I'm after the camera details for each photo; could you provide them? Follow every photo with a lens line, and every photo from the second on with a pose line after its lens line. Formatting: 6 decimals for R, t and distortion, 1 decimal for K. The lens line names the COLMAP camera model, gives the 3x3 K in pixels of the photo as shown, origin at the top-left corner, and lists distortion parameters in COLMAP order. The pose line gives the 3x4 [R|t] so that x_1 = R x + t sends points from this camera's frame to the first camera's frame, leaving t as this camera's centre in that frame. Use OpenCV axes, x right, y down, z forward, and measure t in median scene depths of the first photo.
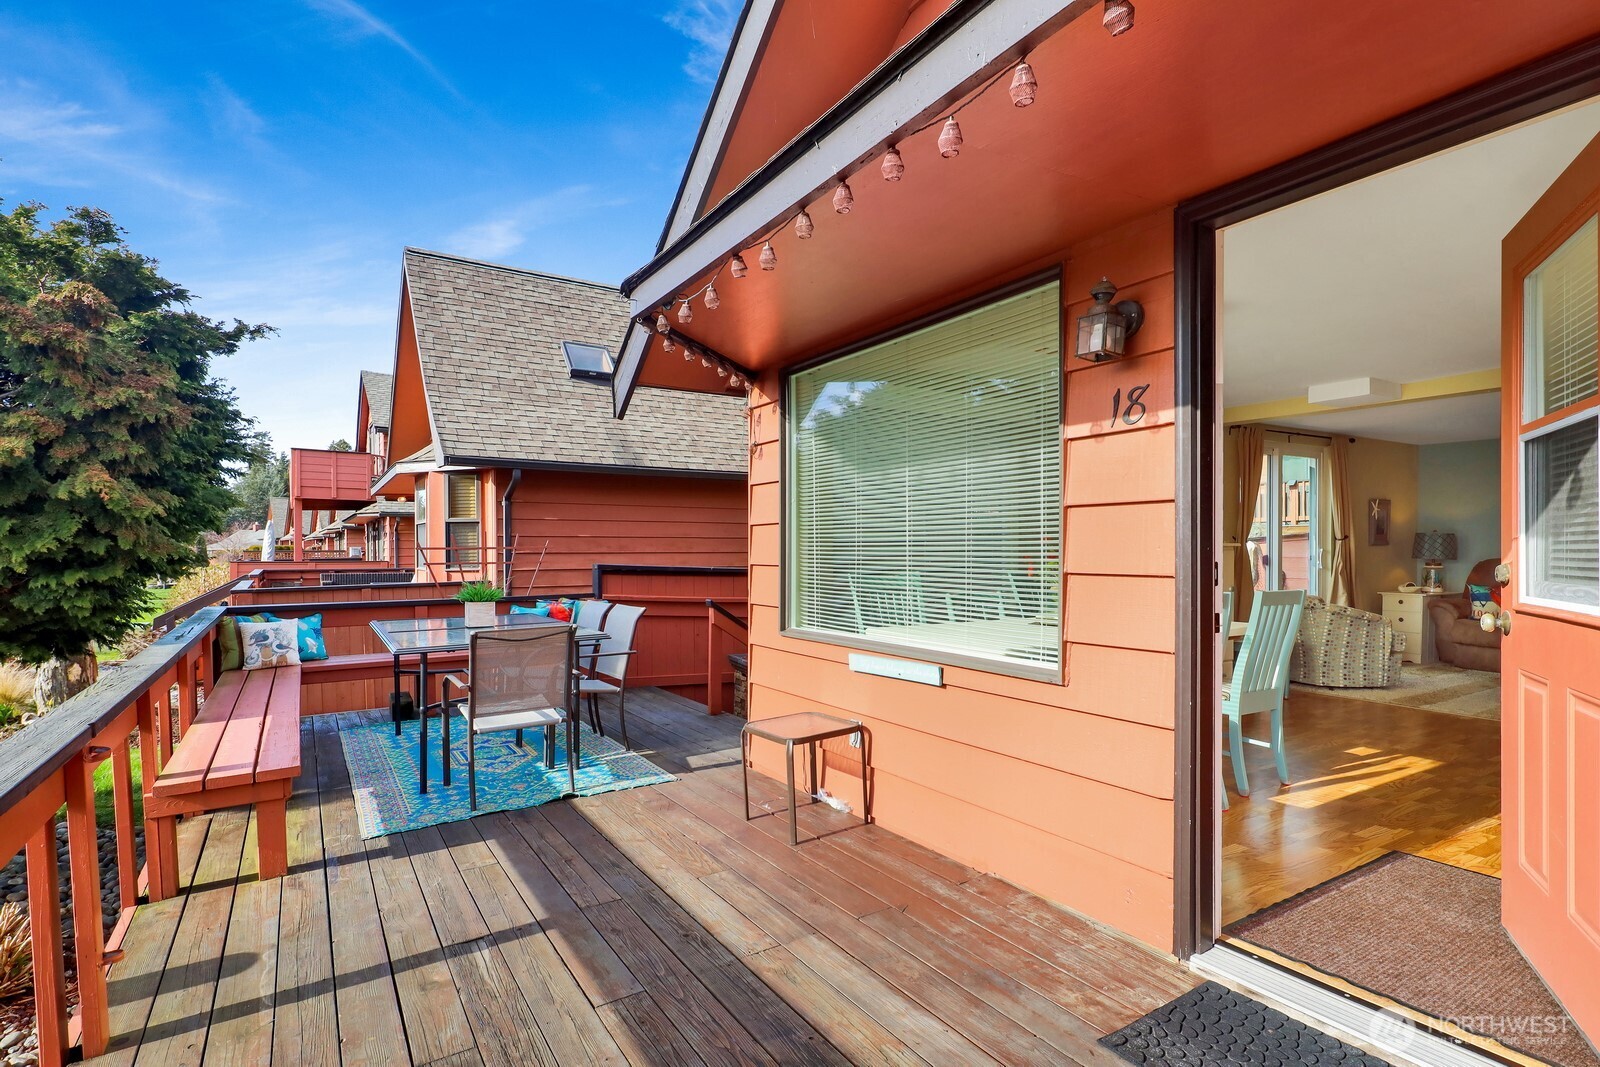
lens RADIAL K [[813.7, 0, 800.5], [0, 813.7, 556.1], [0, 0, 1]] dist [0.004656, 0.000519]
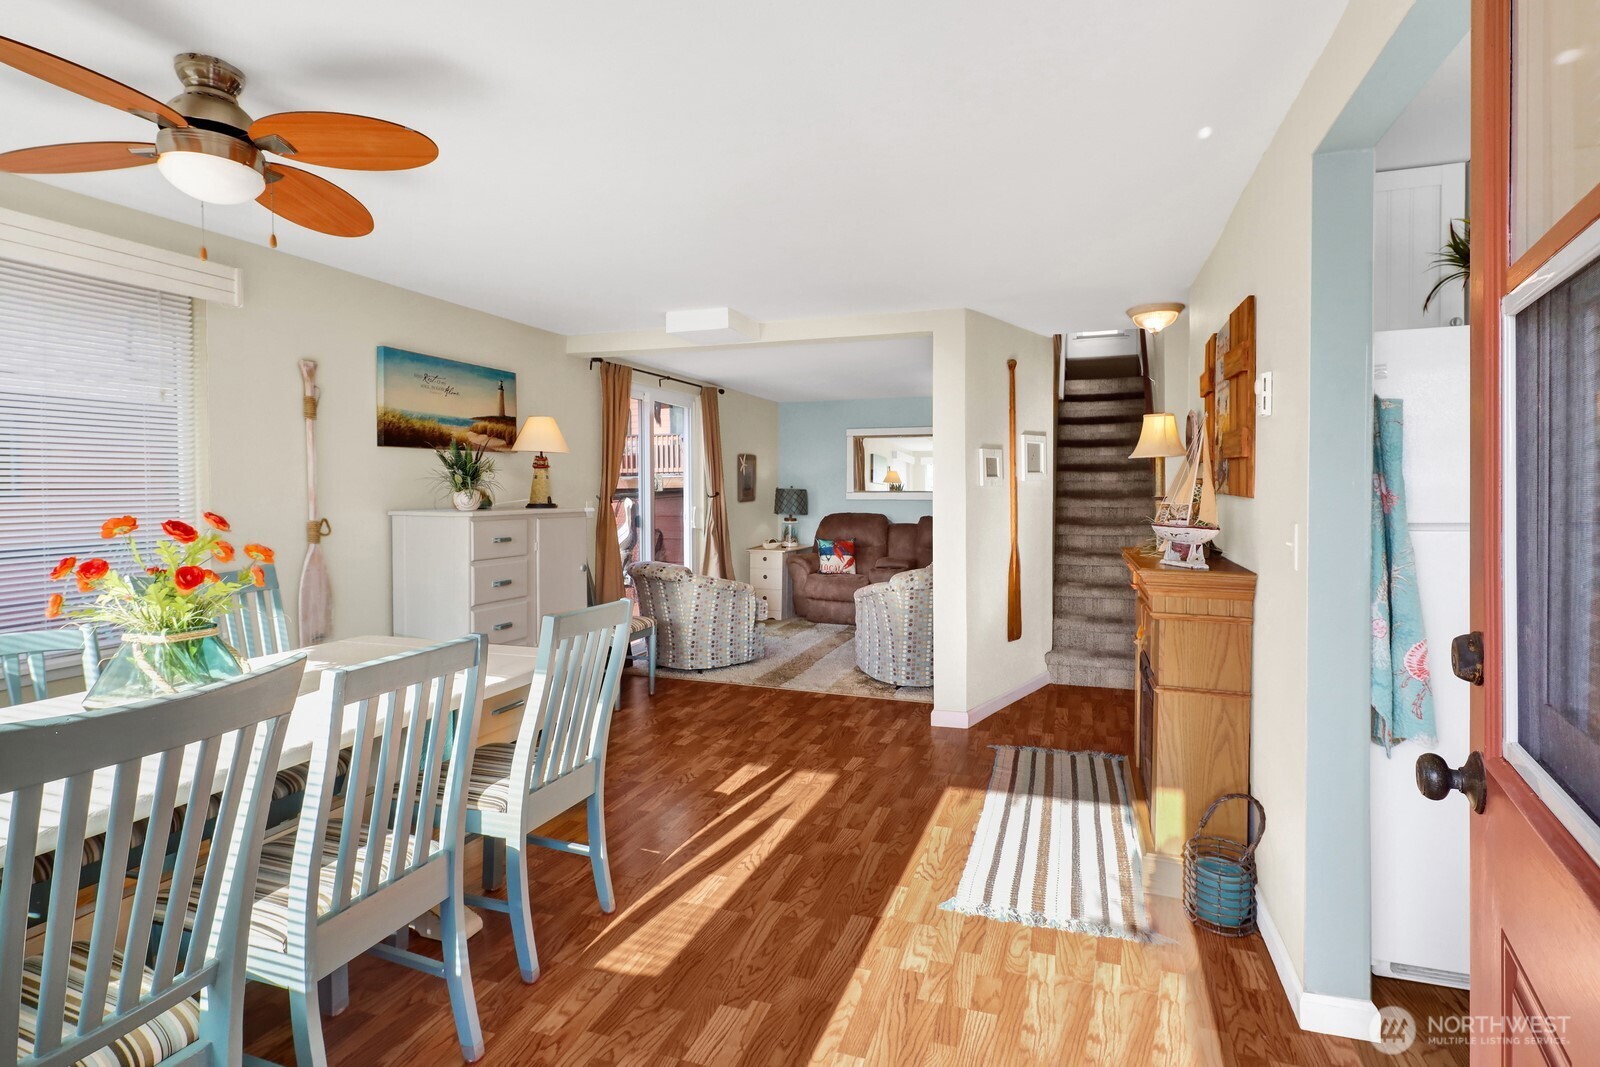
lens RADIAL K [[802.8, 0, 773.4], [0, 802.8, 510.3], [0, 0, 1]] dist [0.002562, 0.000128]
pose [[0.802369, -0.017011, 0.596586, 0.247766], [0.009189, 0.999827, 0.016150, -0.027375], [-0.596758, -0.007476, 0.802387, 0.321291]]
